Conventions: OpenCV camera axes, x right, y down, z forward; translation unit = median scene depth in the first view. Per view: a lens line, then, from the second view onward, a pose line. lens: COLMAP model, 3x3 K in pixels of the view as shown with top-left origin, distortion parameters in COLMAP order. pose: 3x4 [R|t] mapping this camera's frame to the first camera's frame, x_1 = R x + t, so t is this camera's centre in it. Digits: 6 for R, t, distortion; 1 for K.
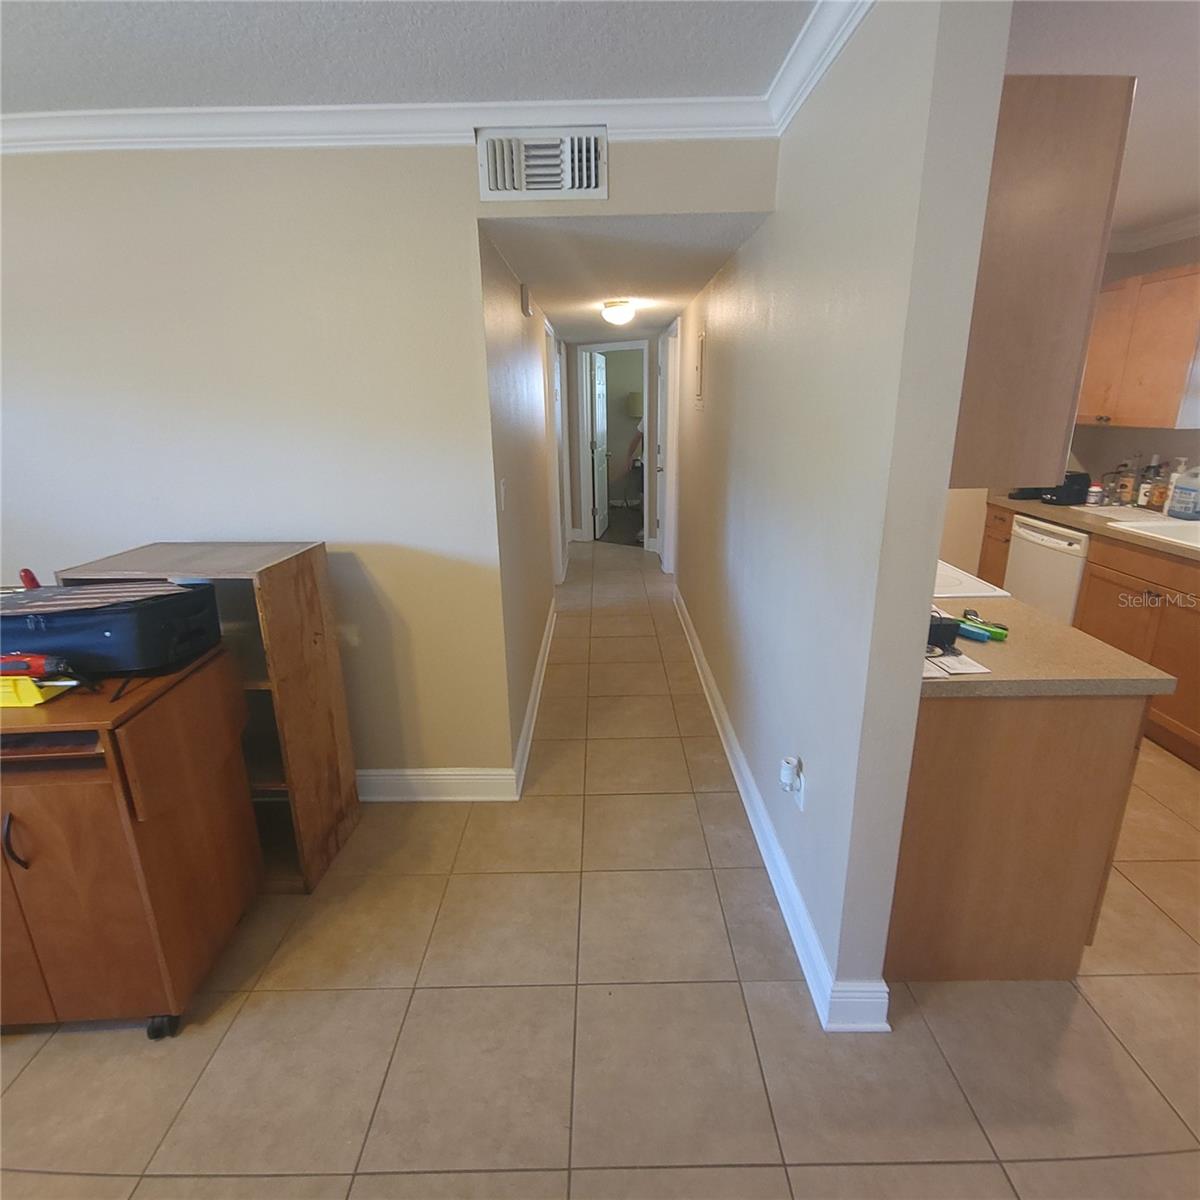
lens RADIAL K [[667.9, 0, 597.3], [0, 667.9, 601.3], [0, 0, 1]] dist [-0.013570, -0.000372]
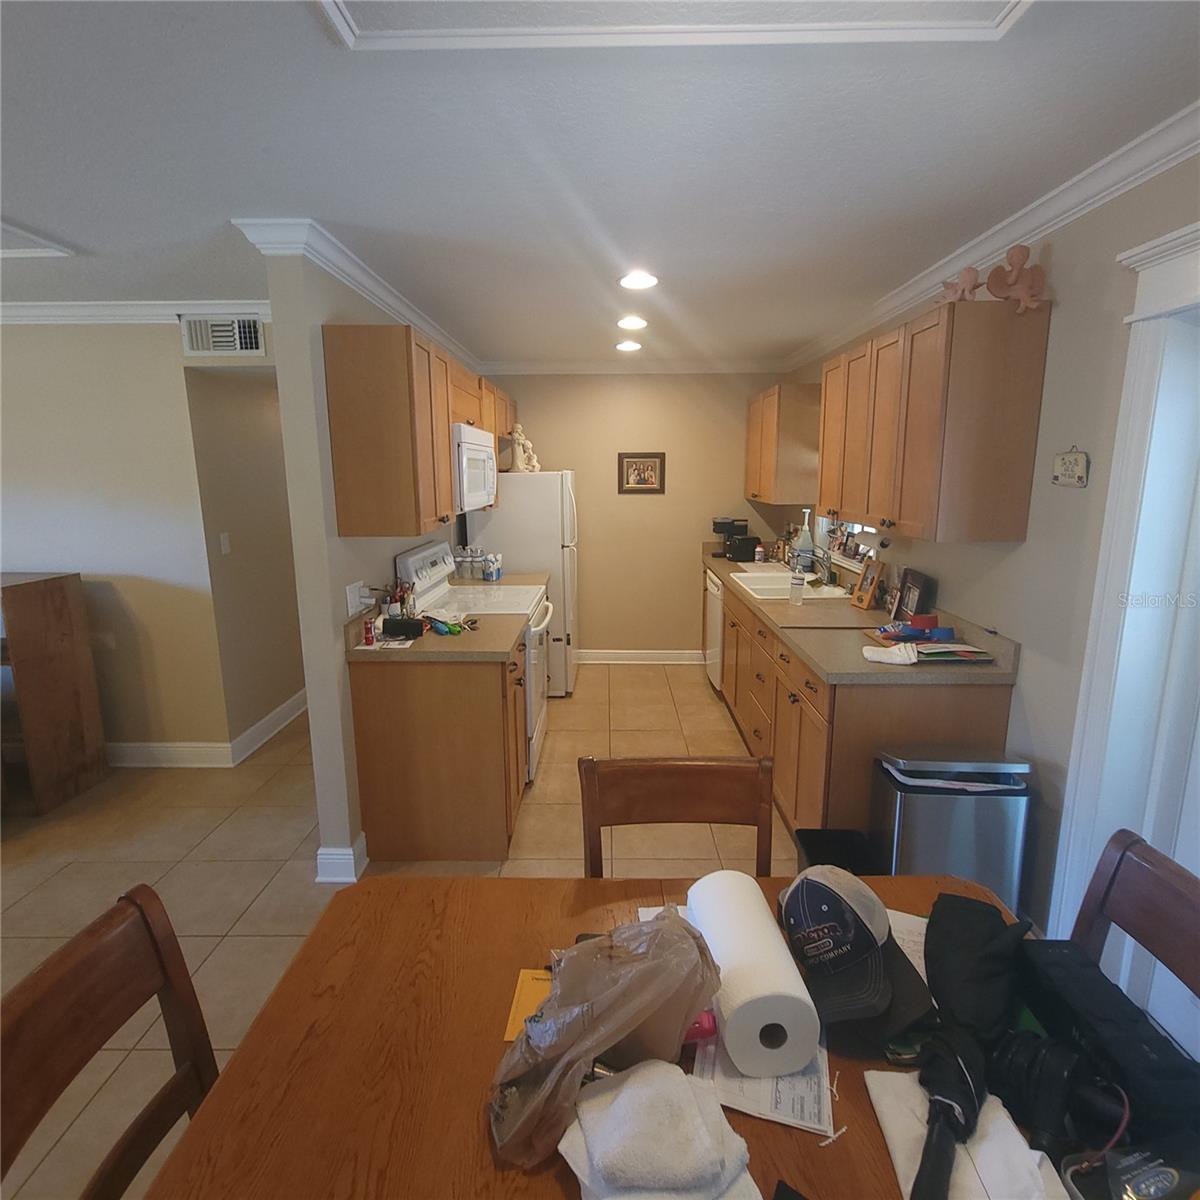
lens RADIAL K [[667.9, 0, 603.4], [0, 667.9, 597.5], [0, 0, 1]] dist [-0.013570, -0.000372]
pose [[0.999913, 0.012046, 0.005358, 0.804019], [-0.011412, 0.994318, -0.105835, 0.115010], [-0.006602, 0.105765, 0.994369, -0.495764]]
